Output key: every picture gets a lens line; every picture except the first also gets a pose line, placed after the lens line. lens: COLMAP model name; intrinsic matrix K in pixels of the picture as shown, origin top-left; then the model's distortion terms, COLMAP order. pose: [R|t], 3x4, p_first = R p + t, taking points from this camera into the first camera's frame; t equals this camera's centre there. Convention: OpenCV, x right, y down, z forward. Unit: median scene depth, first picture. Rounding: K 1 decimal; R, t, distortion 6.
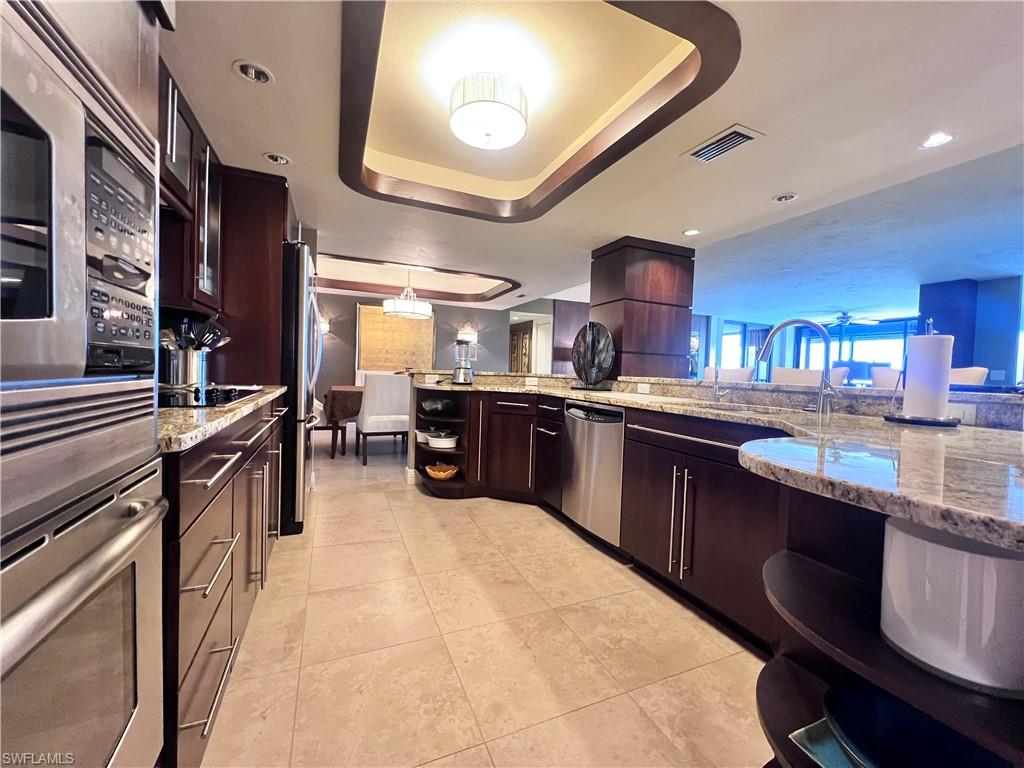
lens RADIAL K [[413.9, 0, 510.5], [0, 413.9, 382.2], [0, 0, 1]] dist [-0.000120, 0.000002]
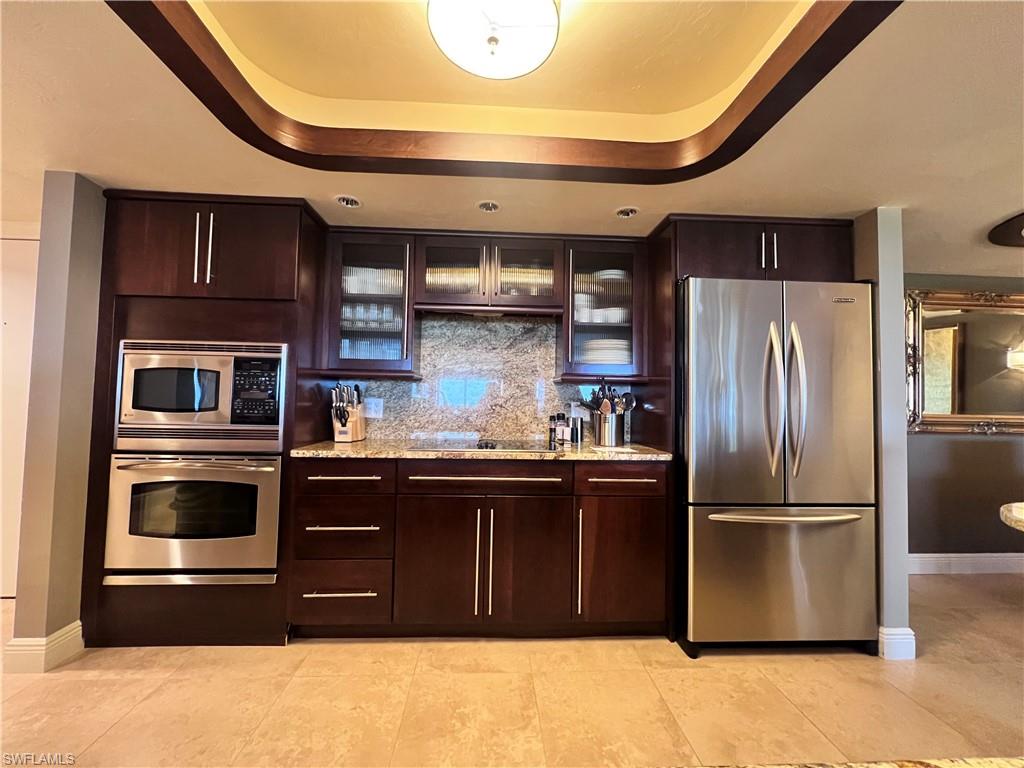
lens RADIAL K [[416.0, 0, 508.5], [0, 416.0, 386.9], [0, 0, 1]] dist [-0.000667, -0.000067]
pose [[-0.349905, -0.083216, -0.933082, 0.463507], [-0.061119, 0.995952, -0.065904, -0.064407], [0.934789, 0.033969, -0.353575, 1.290750]]
